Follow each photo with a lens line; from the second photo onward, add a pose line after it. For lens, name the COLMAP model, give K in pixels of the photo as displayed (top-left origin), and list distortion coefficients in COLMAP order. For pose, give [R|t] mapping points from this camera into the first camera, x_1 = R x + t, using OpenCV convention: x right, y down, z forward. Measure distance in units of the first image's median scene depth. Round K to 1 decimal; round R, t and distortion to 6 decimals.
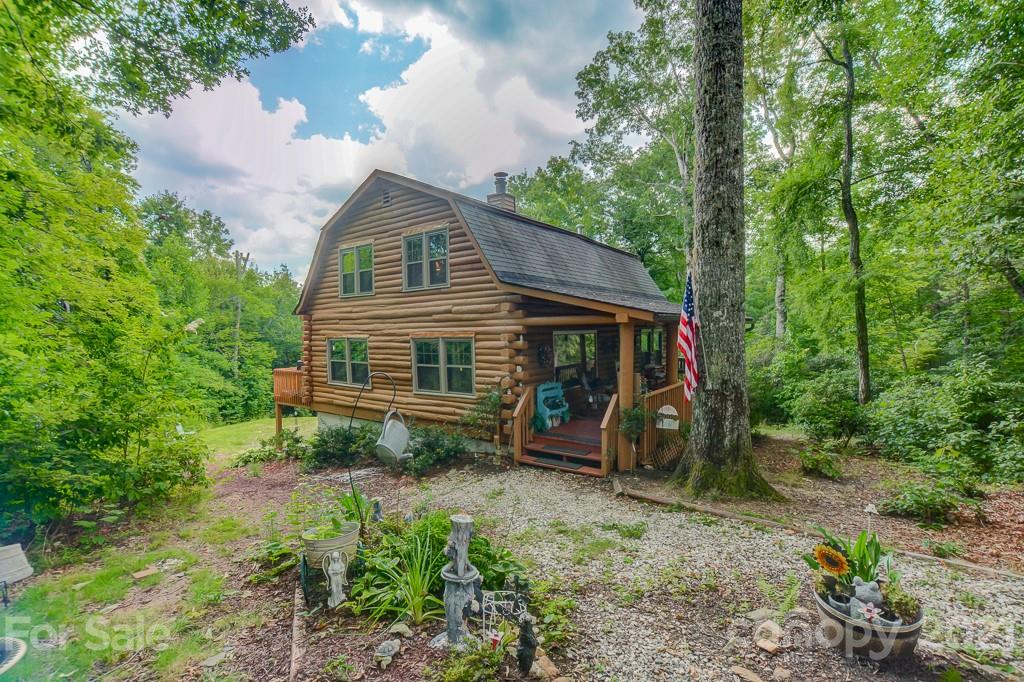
lens RADIAL K [[454.4, 0, 513.0], [0, 454.4, 337.8], [0, 0, 1]] dist [-0.030395, 0.000819]
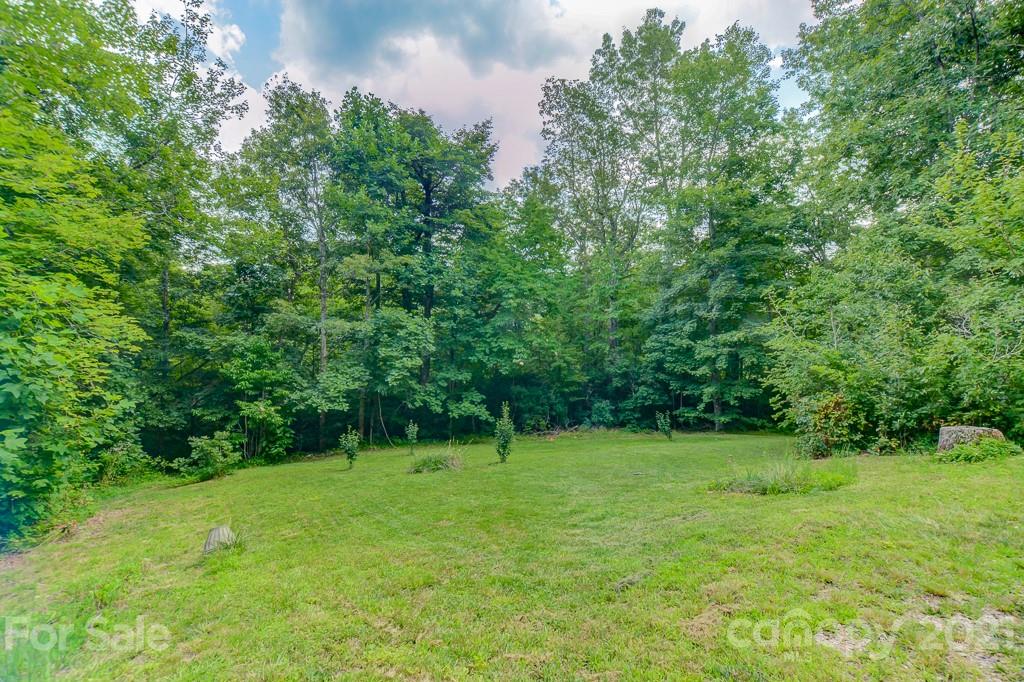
lens RADIAL K [[454.6, 0, 515.4], [0, 454.6, 336.1], [0, 0, 1]] dist [-0.029966, 0.000253]
pose [[0.974408, 0.026330, 0.223237, -1.145317], [-0.022551, 0.999556, -0.019464, 0.272315], [-0.223651, 0.013931, 0.974570, 2.168016]]
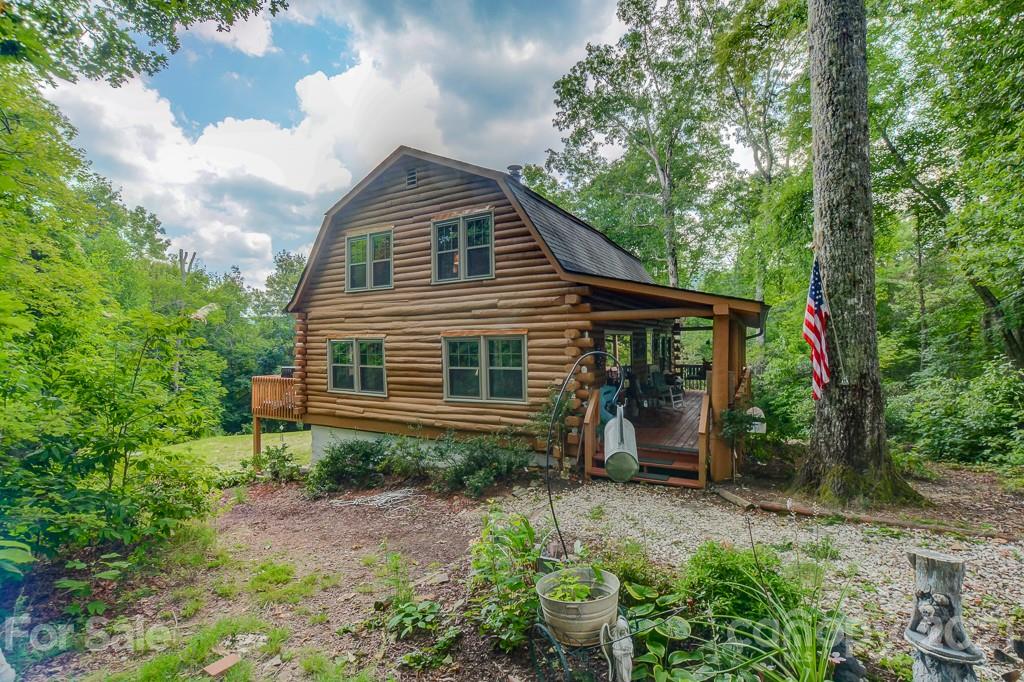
lens RADIAL K [[454.6, 0, 515.4], [0, 454.6, 336.1], [0, 0, 1]] dist [-0.029966, 0.000253]
pose [[0.992189, 0.006303, 0.124587, -0.193615], [-0.001989, 0.999395, -0.034721, 0.028730], [-0.124730, 0.034202, 0.991601, 0.112997]]
